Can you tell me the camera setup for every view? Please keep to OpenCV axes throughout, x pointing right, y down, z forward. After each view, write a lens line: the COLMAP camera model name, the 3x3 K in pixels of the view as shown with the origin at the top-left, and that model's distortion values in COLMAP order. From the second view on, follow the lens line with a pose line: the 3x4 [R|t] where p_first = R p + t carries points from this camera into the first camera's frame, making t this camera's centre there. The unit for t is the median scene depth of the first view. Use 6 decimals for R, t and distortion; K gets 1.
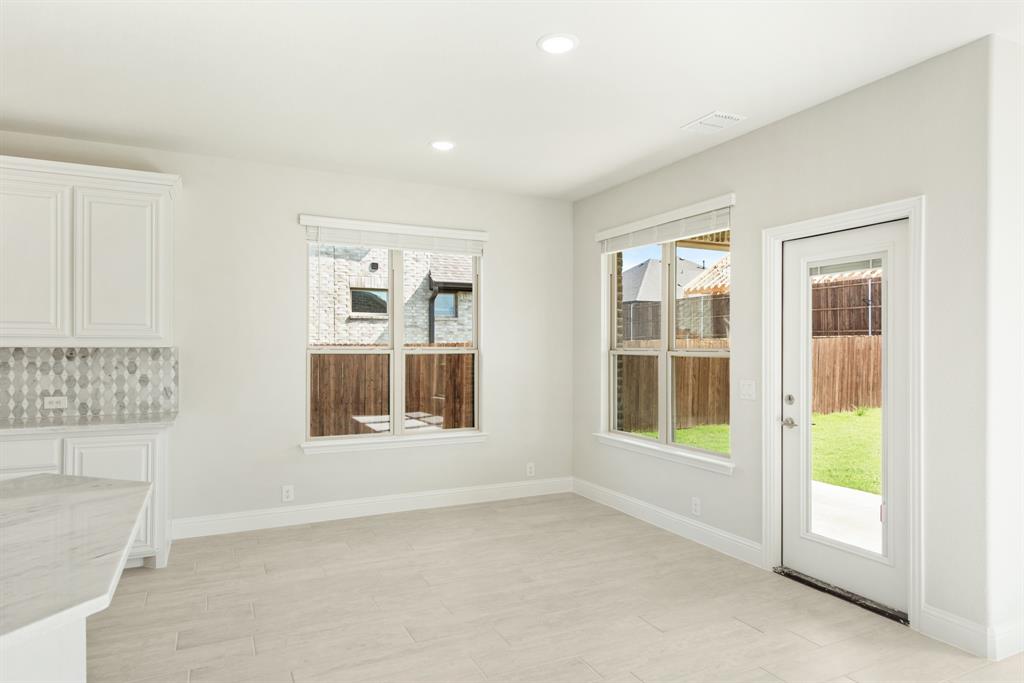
lens RADIAL K [[602.0, 0, 516.3], [0, 602.0, 346.6], [0, 0, 1]] dist [0.005844, -0.000666]
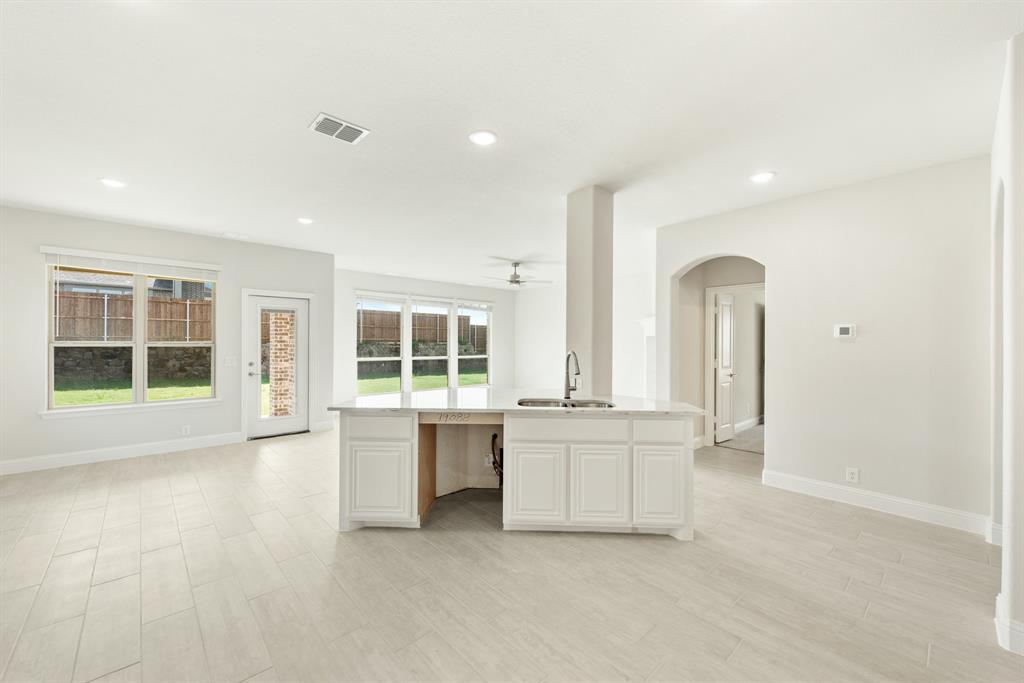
lens RADIAL K [[407.0, 0, 511.4], [0, 407.0, 344.0], [0, 0, 1]] dist [0.011666, -0.003599]
pose [[-0.255678, -0.004364, 0.966752, -1.187411], [-0.007492, 0.999969, 0.002532, -0.001118], [-0.966733, -0.006596, -0.255702, 0.406847]]
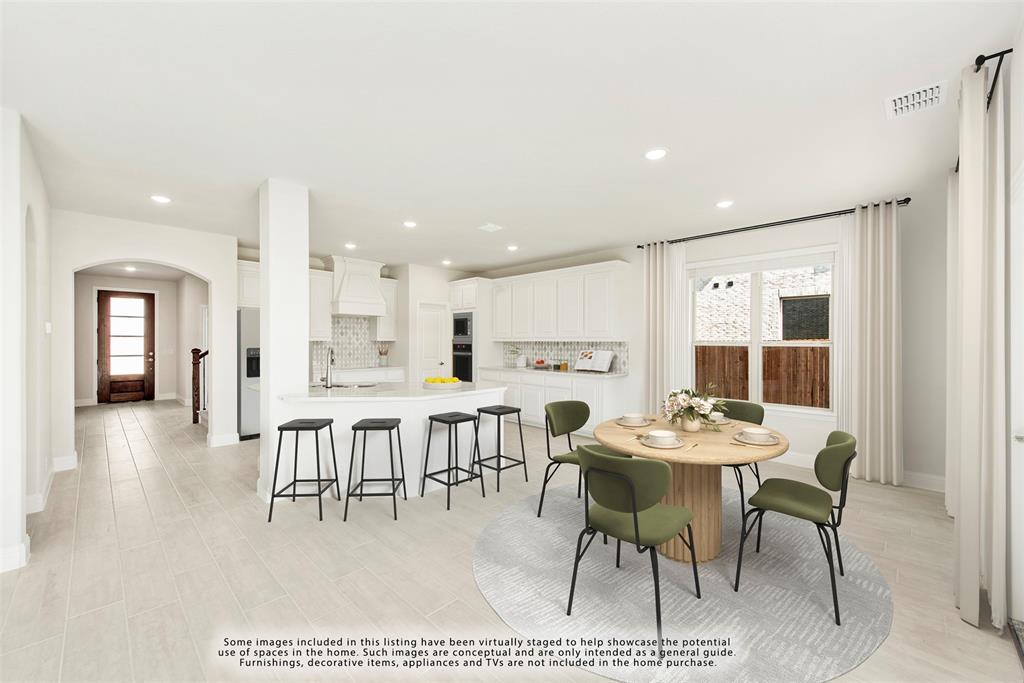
lens RADIAL K [[407.0, 0, 514.3], [0, 407.0, 341.3], [0, 0, 1]] dist [0.011666, -0.003599]
pose [[0.318904, -0.000834, -0.947787, 0.650792], [0.001813, 0.999998, -0.000270, 0.000028], [0.947785, -0.001633, 0.318905, 0.199954]]
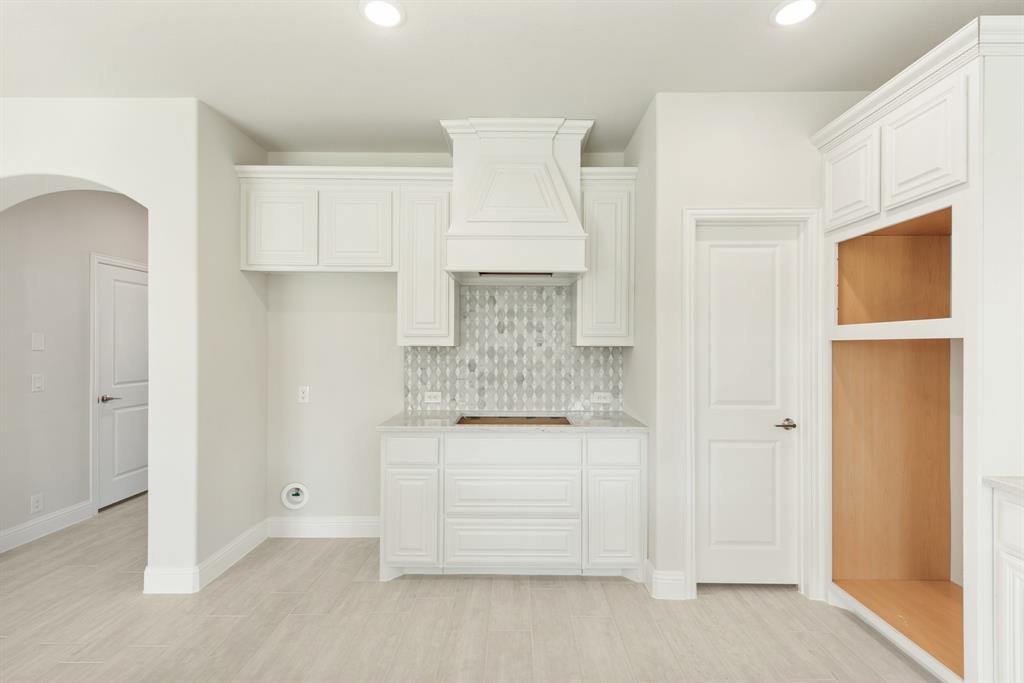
lens RADIAL K [[450.0, 0, 511.8], [0, 450.0, 344.6], [0, 0, 1]] dist [0.010494, -0.003681]
pose [[-0.460308, -0.004245, -0.887749, -0.540855], [0.000406, 0.999987, -0.004992, -0.001810], [0.887759, -0.002658, -0.460300, 0.434847]]
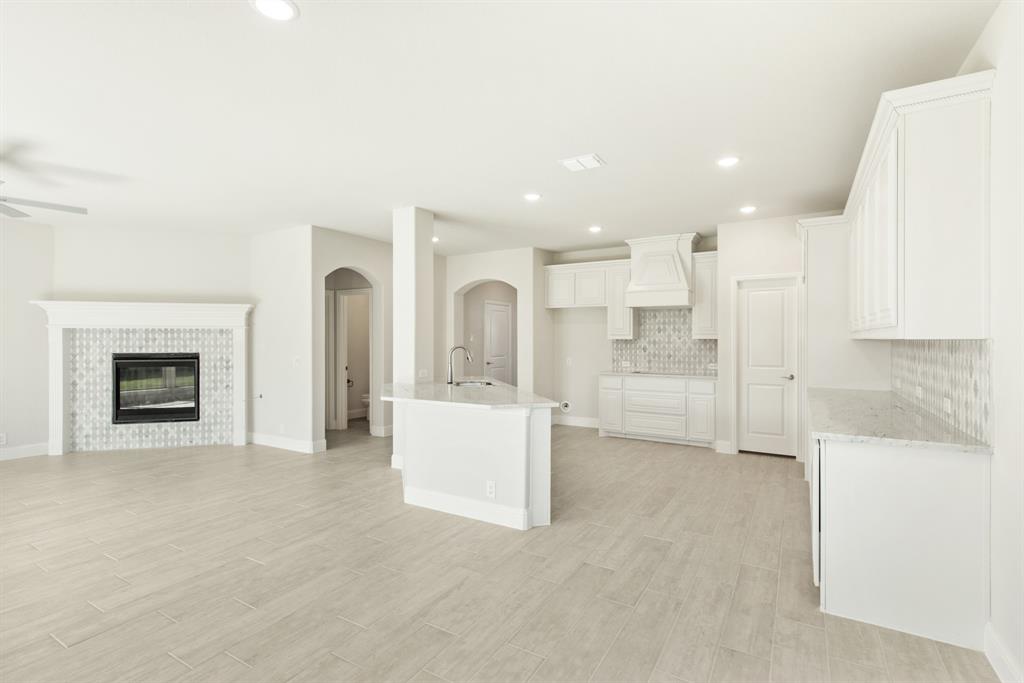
lens RADIAL K [[479.8, 0, 515.5], [0, 479.8, 340.7], [0, 0, 1]] dist [0.009898, -0.003747]
pose [[-0.843901, -0.000569, -0.536498, 0.097766], [0.000784, 0.999997, -0.002294, 0.005378], [0.536498, -0.002357, -0.843898, 1.205572]]
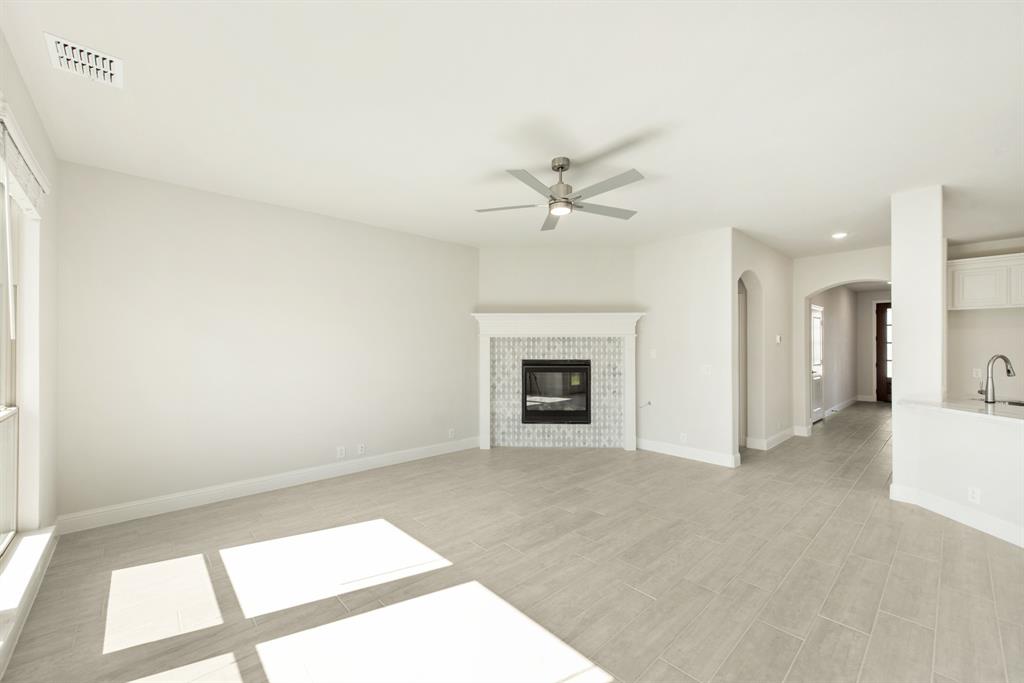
lens RADIAL K [[407.0, 0, 510.3], [0, 407.0, 344.1], [0, 0, 1]] dist [0.011666, -0.003599]
pose [[-0.964468, -0.002822, -0.264184, 0.739013], [-0.000512, 0.999961, -0.008814, -0.000728], [0.264199, -0.008365, -0.964432, 0.635136]]
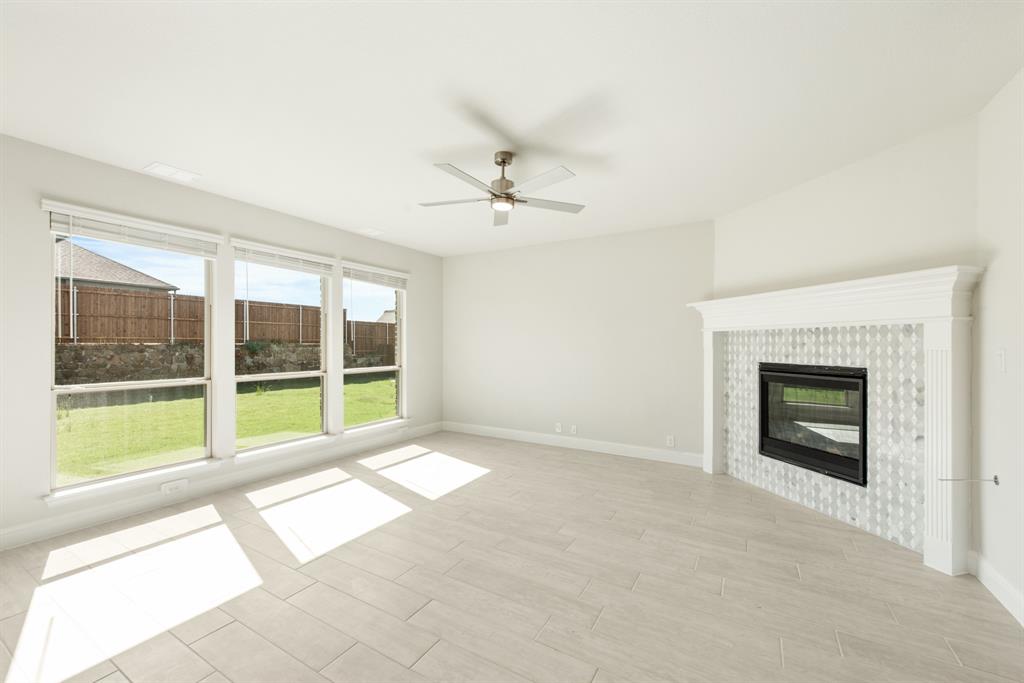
lens RADIAL K [[407.0, 0, 513.4], [0, 407.0, 344.9], [0, 0, 1]] dist [0.011666, -0.003599]
pose [[-0.531432, -0.004278, 0.847090, -0.159305], [-0.004813, 0.999986, 0.002030, -0.000755], [-0.847088, -0.002998, -0.531445, 0.323090]]
